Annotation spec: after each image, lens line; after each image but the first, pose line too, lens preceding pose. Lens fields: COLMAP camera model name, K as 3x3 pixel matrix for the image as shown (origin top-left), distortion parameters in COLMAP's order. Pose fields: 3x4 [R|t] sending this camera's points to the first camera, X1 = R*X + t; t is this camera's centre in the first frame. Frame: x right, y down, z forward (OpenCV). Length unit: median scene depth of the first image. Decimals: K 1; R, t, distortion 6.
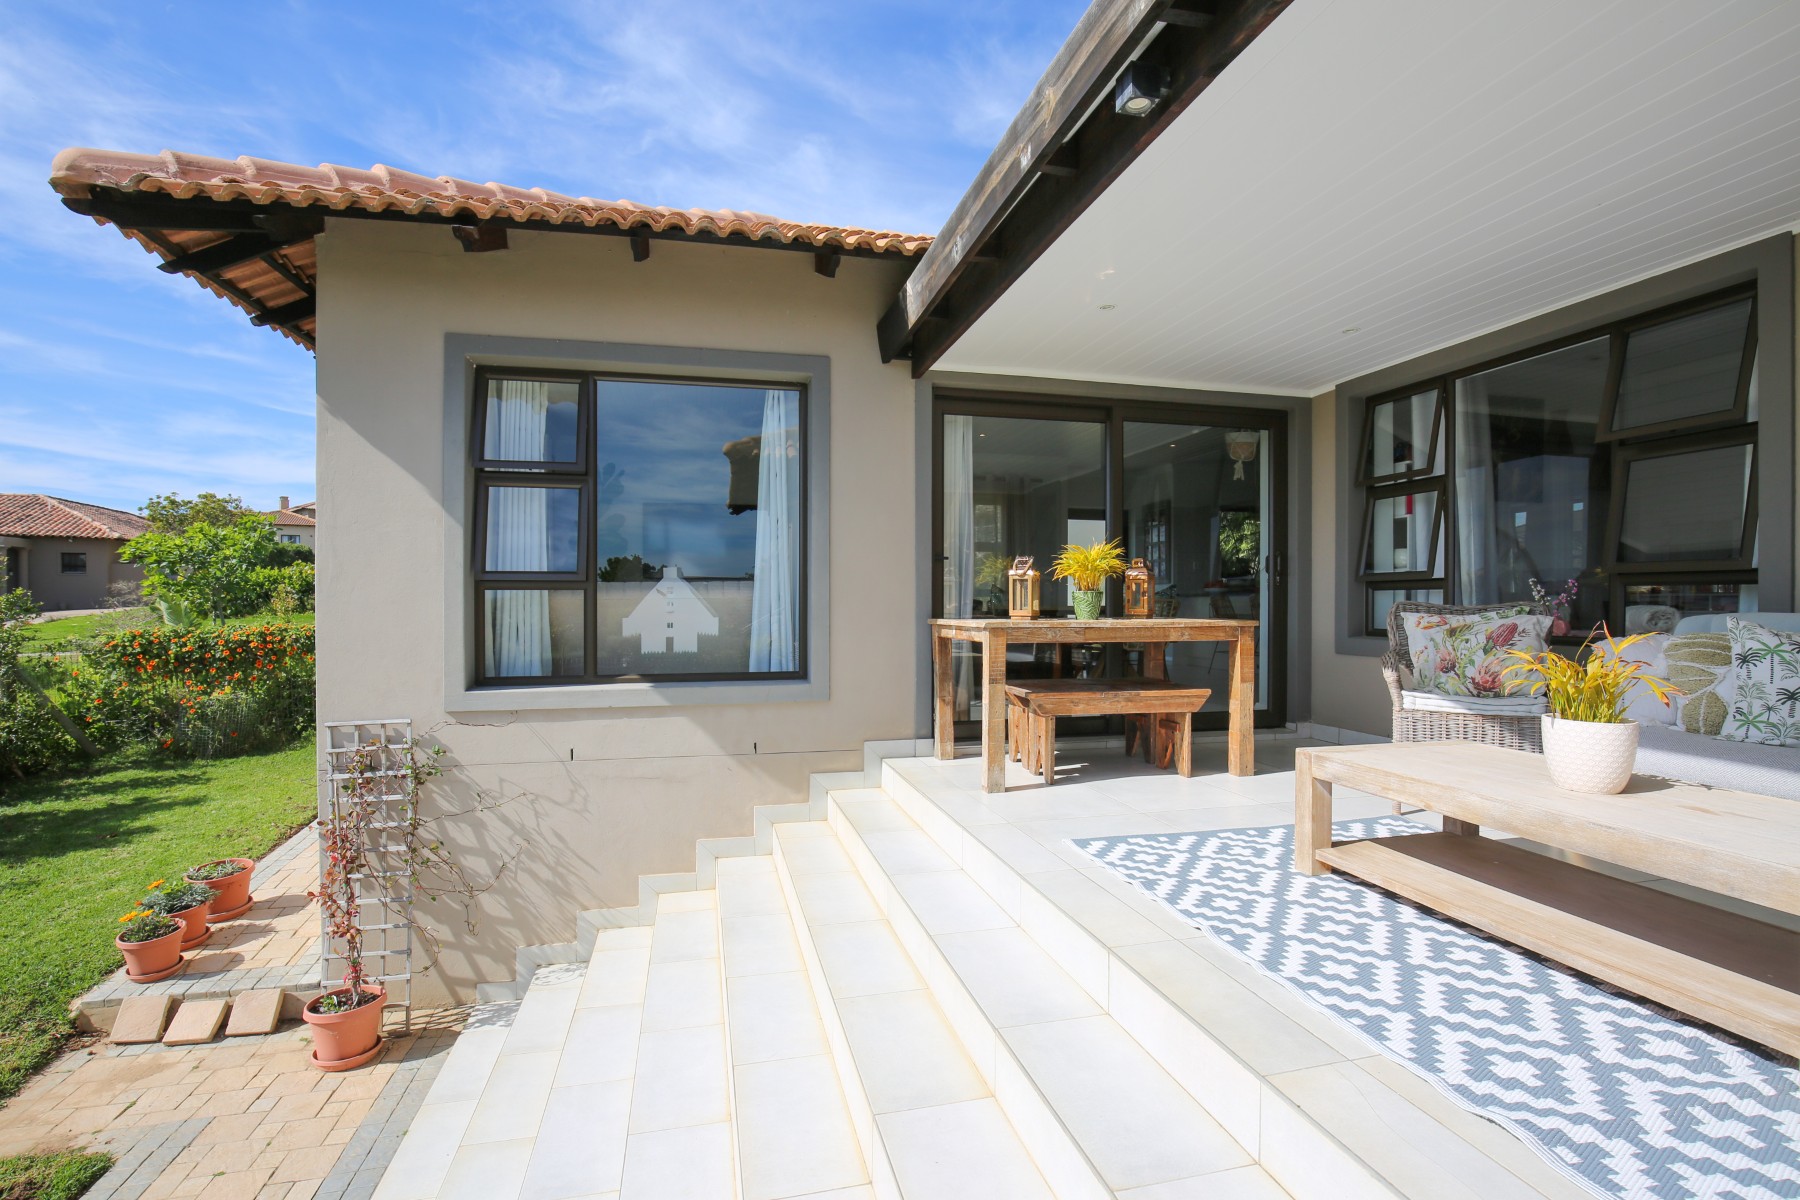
lens RADIAL K [[826.8, 0, 899.1], [0, 826.8, 605.8], [0, 0, 1]] dist [-0.036170, 0.006538]
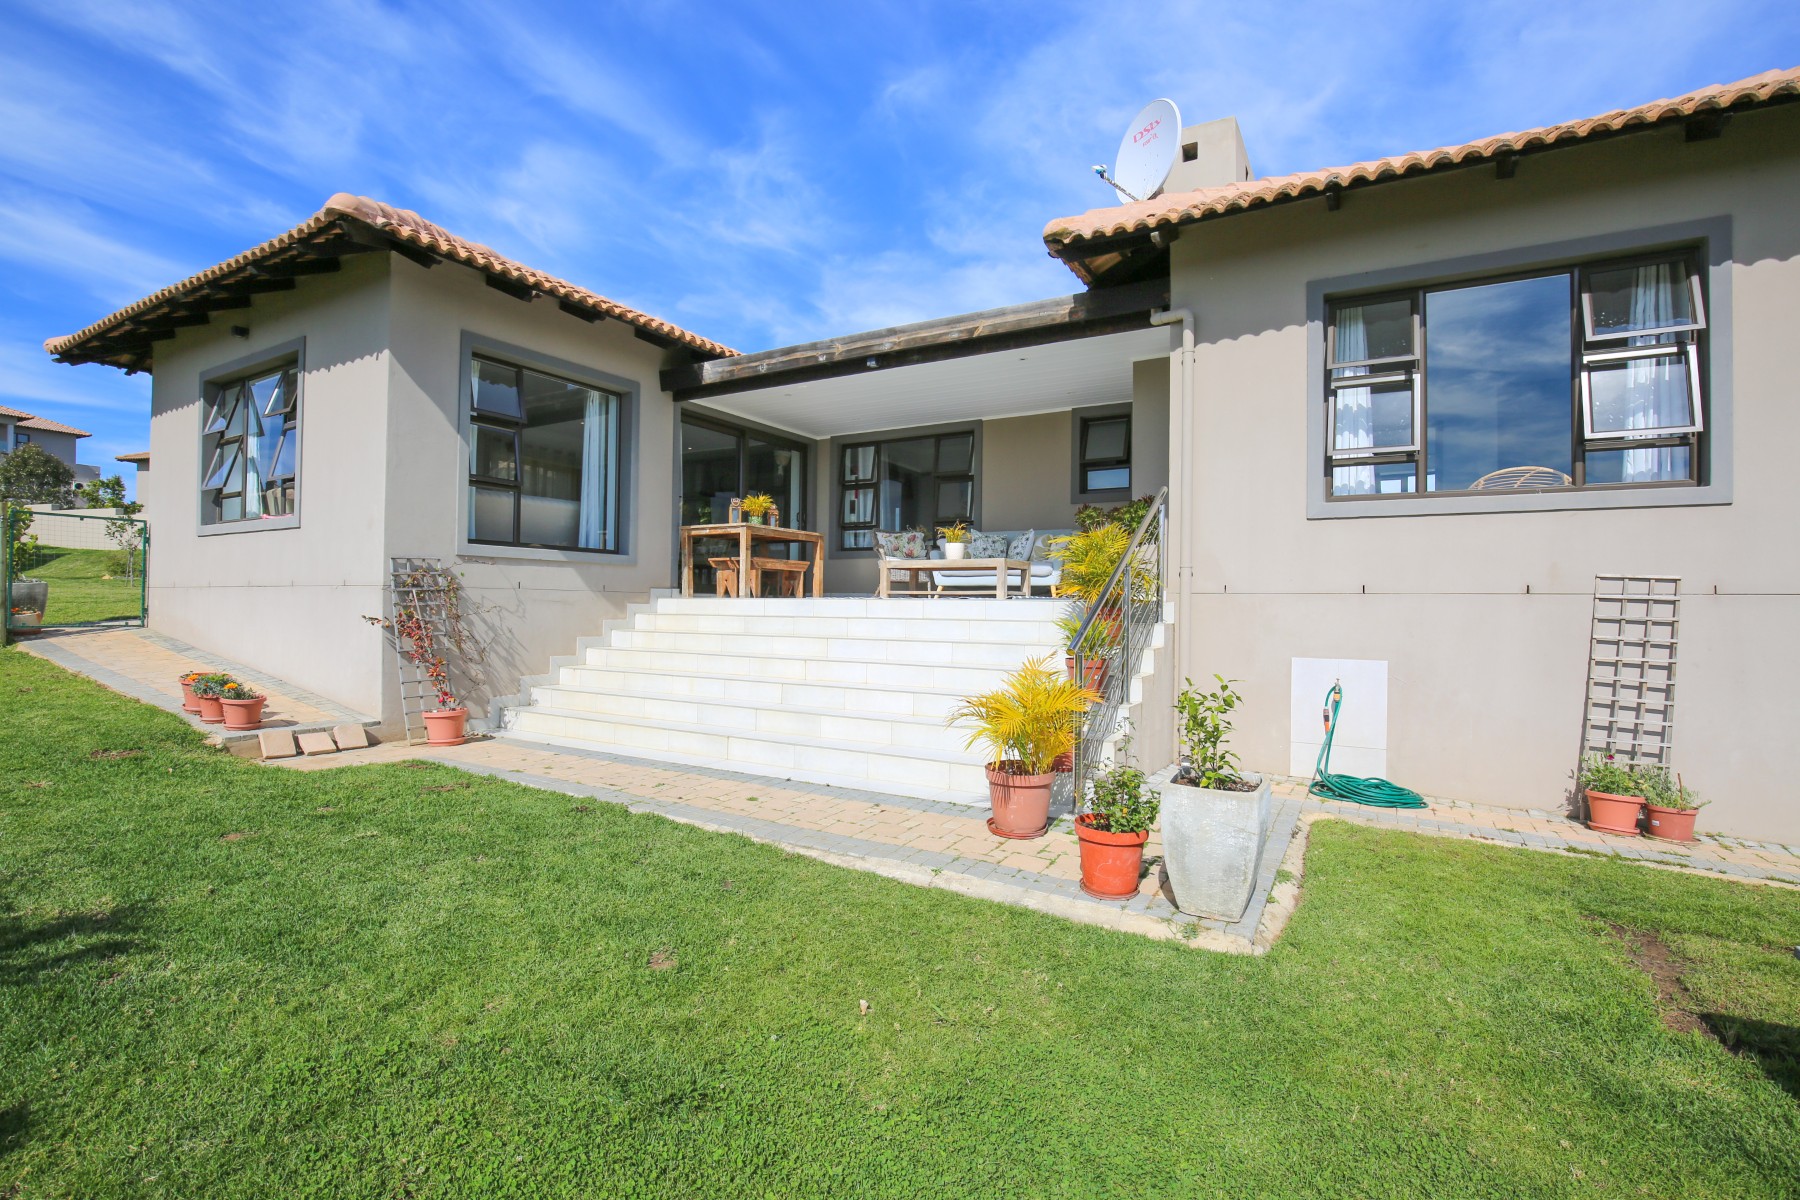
lens RADIAL K [[826.8, 0, 899.1], [0, 826.8, 605.8], [0, 0, 1]] dist [-0.036170, 0.006538]
pose [[0.694994, 0.009520, 0.718952, -1.124673], [-0.009447, 0.999947, -0.004108, 0.232203], [-0.718953, -0.003937, 0.695047, -0.813867]]
